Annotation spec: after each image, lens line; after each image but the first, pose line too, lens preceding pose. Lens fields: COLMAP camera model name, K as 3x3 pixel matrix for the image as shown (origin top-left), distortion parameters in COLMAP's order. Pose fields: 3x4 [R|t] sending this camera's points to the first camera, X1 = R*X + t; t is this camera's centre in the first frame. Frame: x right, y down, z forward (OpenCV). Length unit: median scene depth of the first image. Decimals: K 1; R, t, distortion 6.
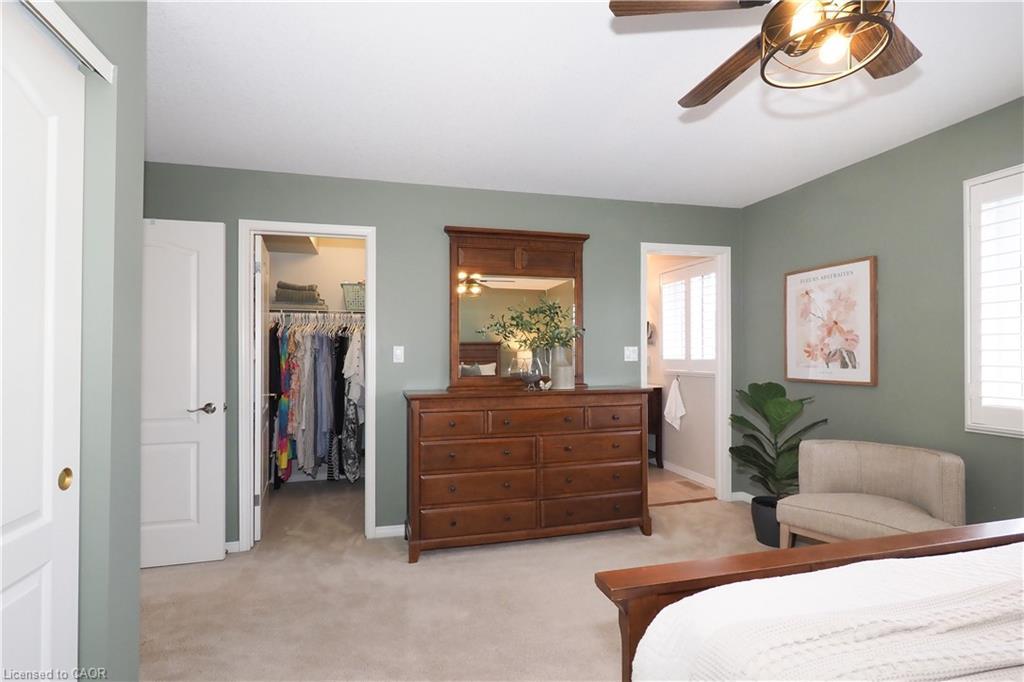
lens RADIAL K [[466.1, 0, 509.6], [0, 466.1, 350.1], [0, 0, 1]] dist [0.000548, 0.000054]
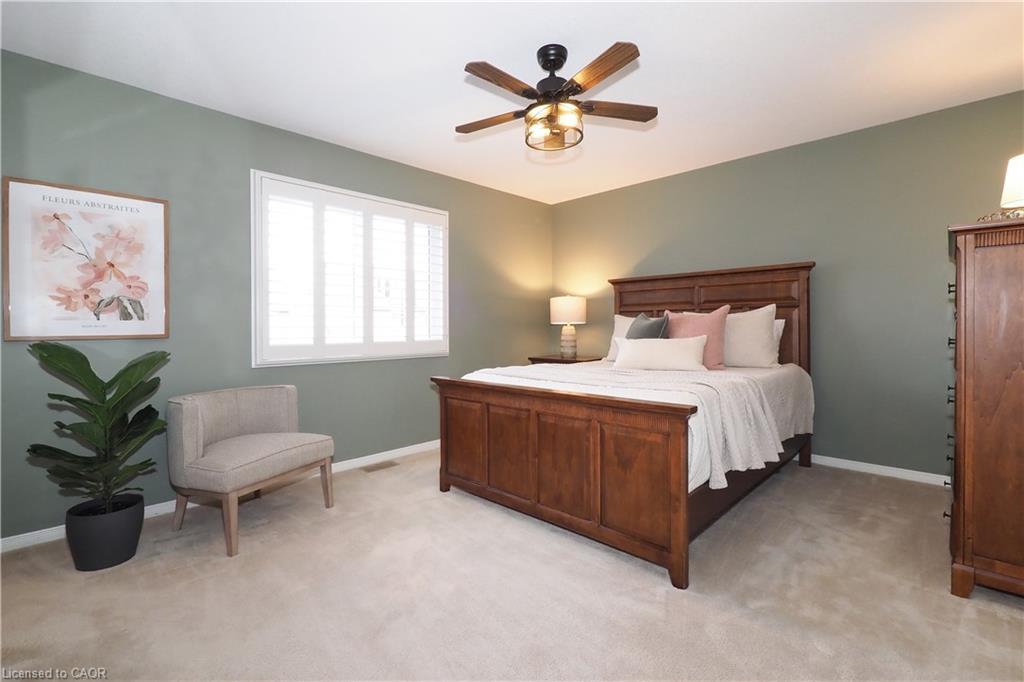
lens RADIAL K [[466.1, 0, 501.1], [0, 466.1, 321.5], [0, 0, 1]] dist [0.000548, 0.000054]
pose [[-0.503224, 0.001716, 0.864154, -0.360577], [-0.008948, 0.999934, -0.007196, 0.041548], [-0.864109, -0.011353, -0.503176, 0.836659]]
